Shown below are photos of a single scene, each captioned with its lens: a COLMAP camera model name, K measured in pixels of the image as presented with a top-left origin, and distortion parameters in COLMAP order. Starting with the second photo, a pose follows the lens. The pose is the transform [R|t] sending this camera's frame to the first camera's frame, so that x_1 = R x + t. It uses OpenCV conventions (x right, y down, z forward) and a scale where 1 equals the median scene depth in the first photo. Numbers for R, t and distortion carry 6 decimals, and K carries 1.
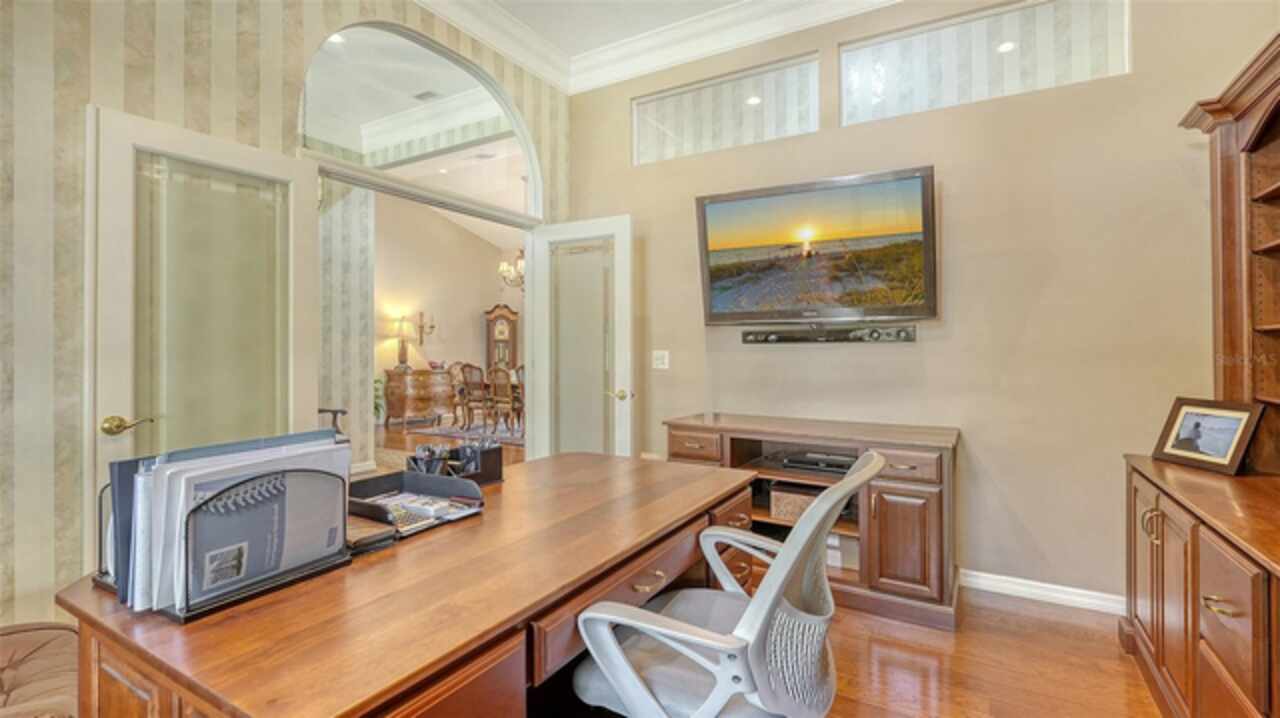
lens RADIAL K [[574.2, 0, 641.1], [0, 574.2, 353.0], [0, 0, 1]] dist [0.027736, -0.000101]
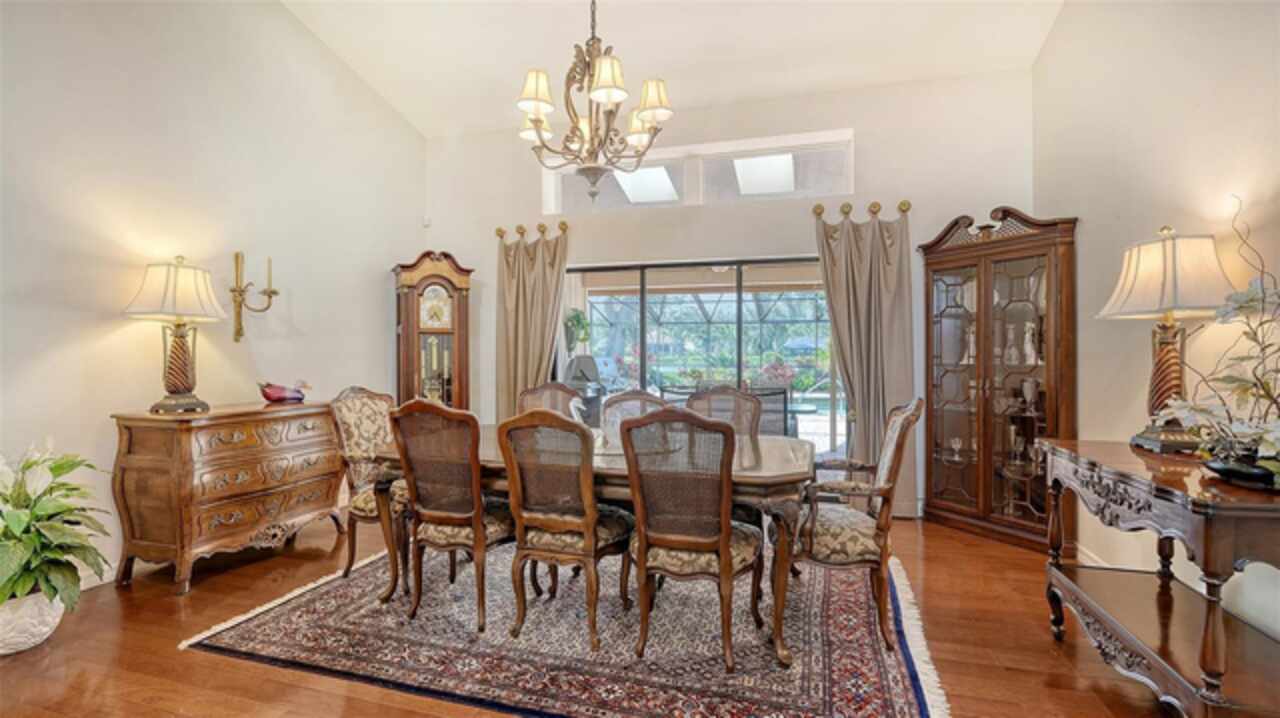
lens RADIAL K [[597.2, 0, 639.7], [0, 597.2, 346.3], [0, 0, 1]] dist [-0.016146, -0.000057]
pose [[0.968103, 0.001105, 0.250550, -0.236935], [0.001872, 0.999930, -0.011643, -0.005222], [-0.250546, 0.011741, 0.968034, 0.592412]]
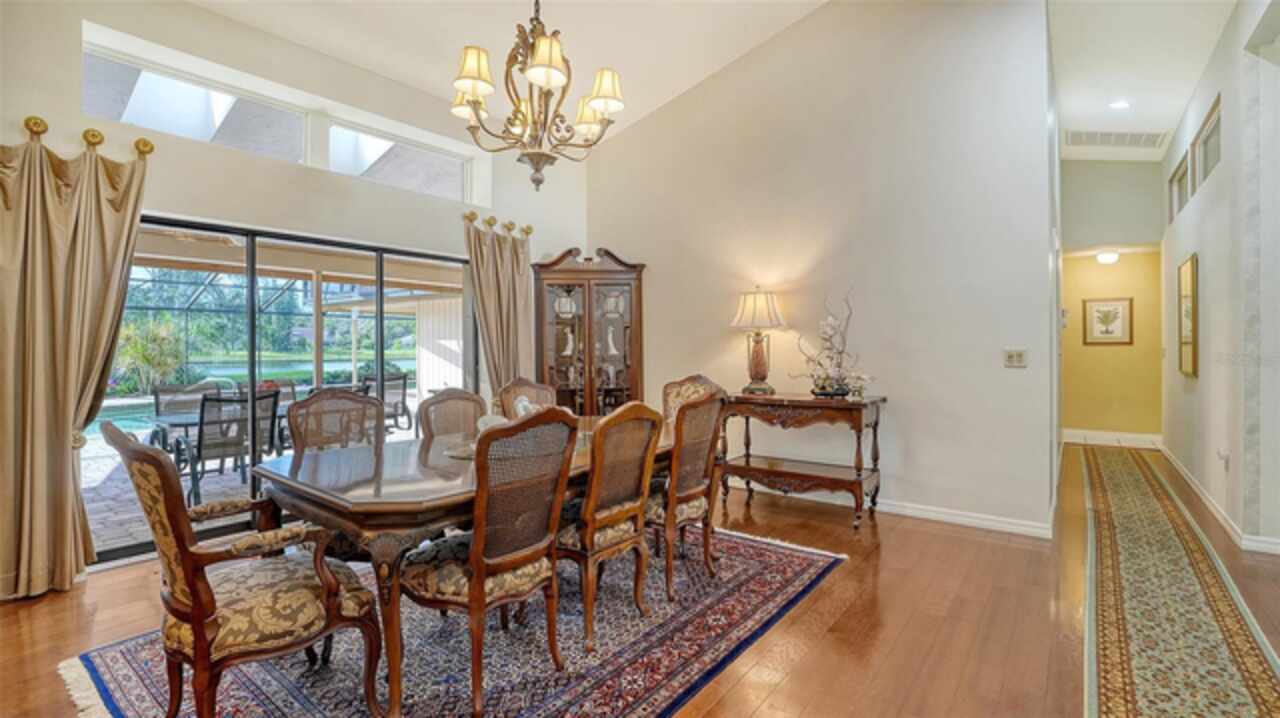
lens RADIAL K [[574.2, 0, 639.7], [0, 574.2, 353.8], [0, 0, 1]] dist [0.027736, -0.000101]
pose [[0.112412, -0.016179, 0.993530, -0.470023], [0.012075, 0.999816, 0.014915, -0.006449], [-0.993588, 0.010321, 0.112587, 0.826122]]
